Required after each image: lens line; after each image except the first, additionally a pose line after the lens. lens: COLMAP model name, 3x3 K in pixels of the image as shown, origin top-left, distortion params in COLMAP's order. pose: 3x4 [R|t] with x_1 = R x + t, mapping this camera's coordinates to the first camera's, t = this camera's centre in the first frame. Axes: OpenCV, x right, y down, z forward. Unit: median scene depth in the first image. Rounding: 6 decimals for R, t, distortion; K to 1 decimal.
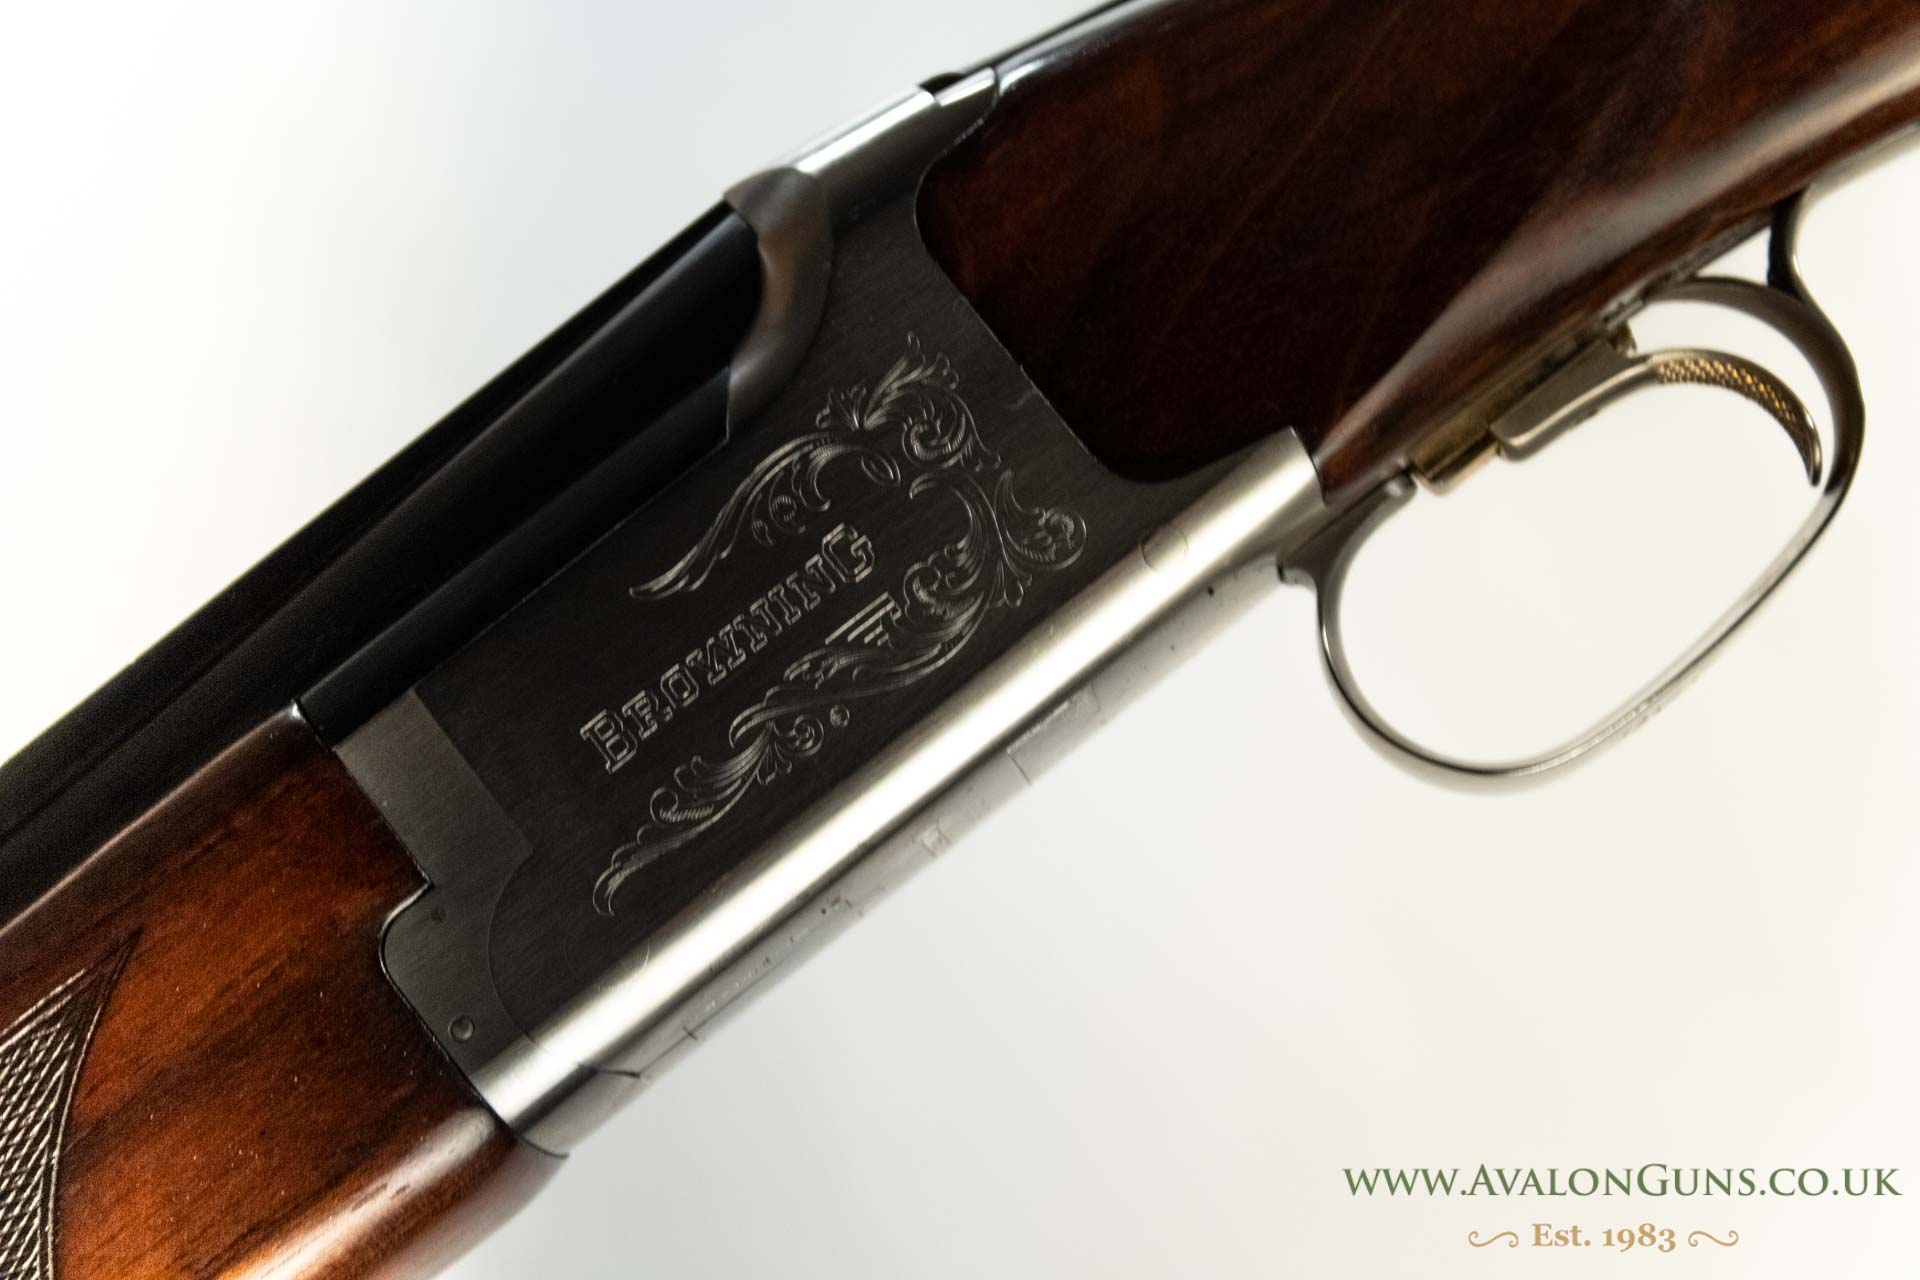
lens RADIAL K [[4906.0, 0, 960.0], [0, 4906.0, 639.8], [0, 0, 1]] dist [0.015529, 0.000000]
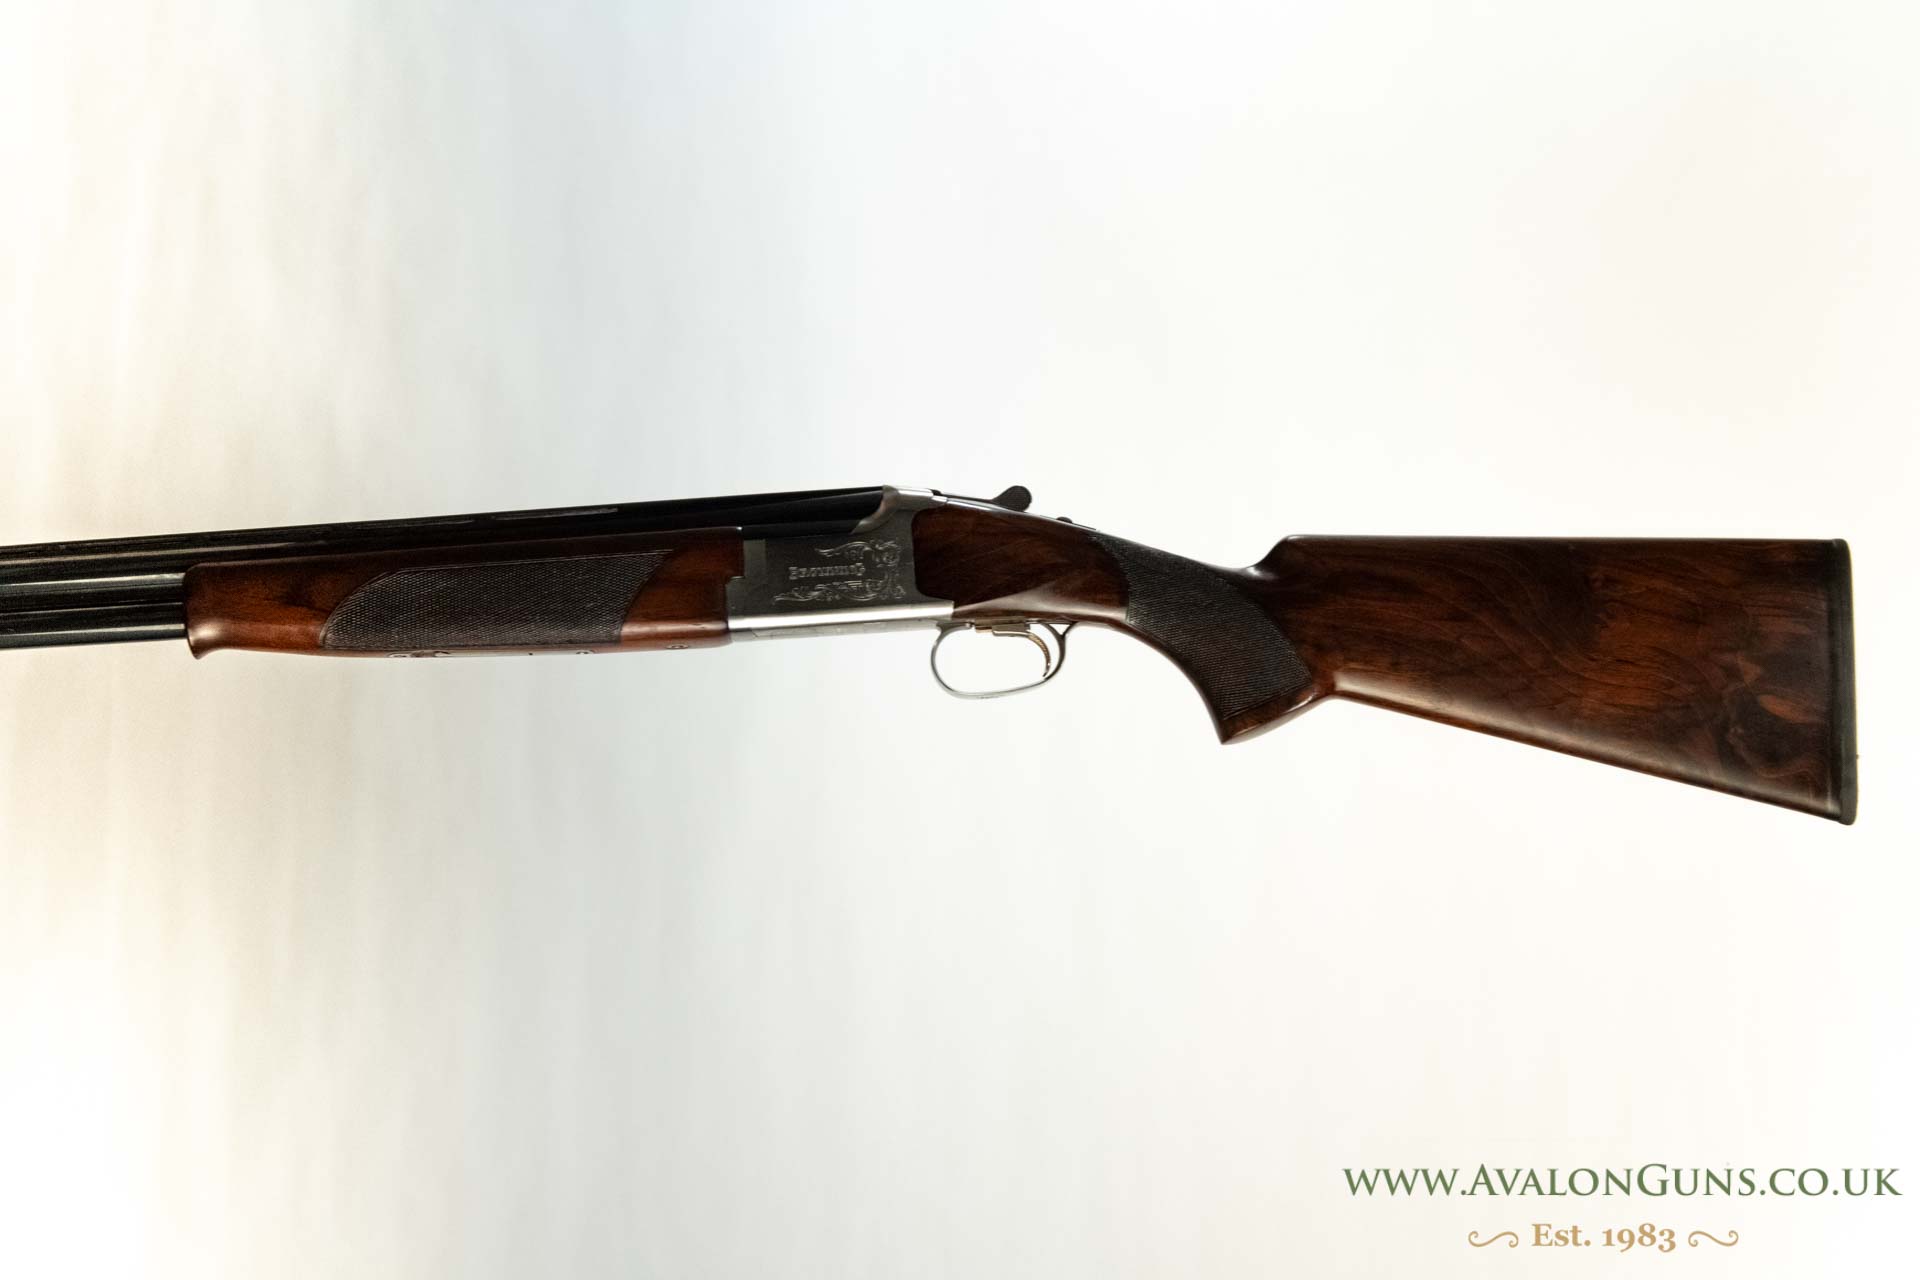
lens RADIAL K [[4906.0, 0, 960.1], [0, 4906.0, 640.1], [0, 0, 1]] dist [0.015529, 0.000000]
pose [[0.822944, 0.567958, 0.013670, 0.029838], [-0.568105, 0.822870, 0.011884, -0.071085], [-0.004499, -0.017546, 0.999836, -3.600007]]
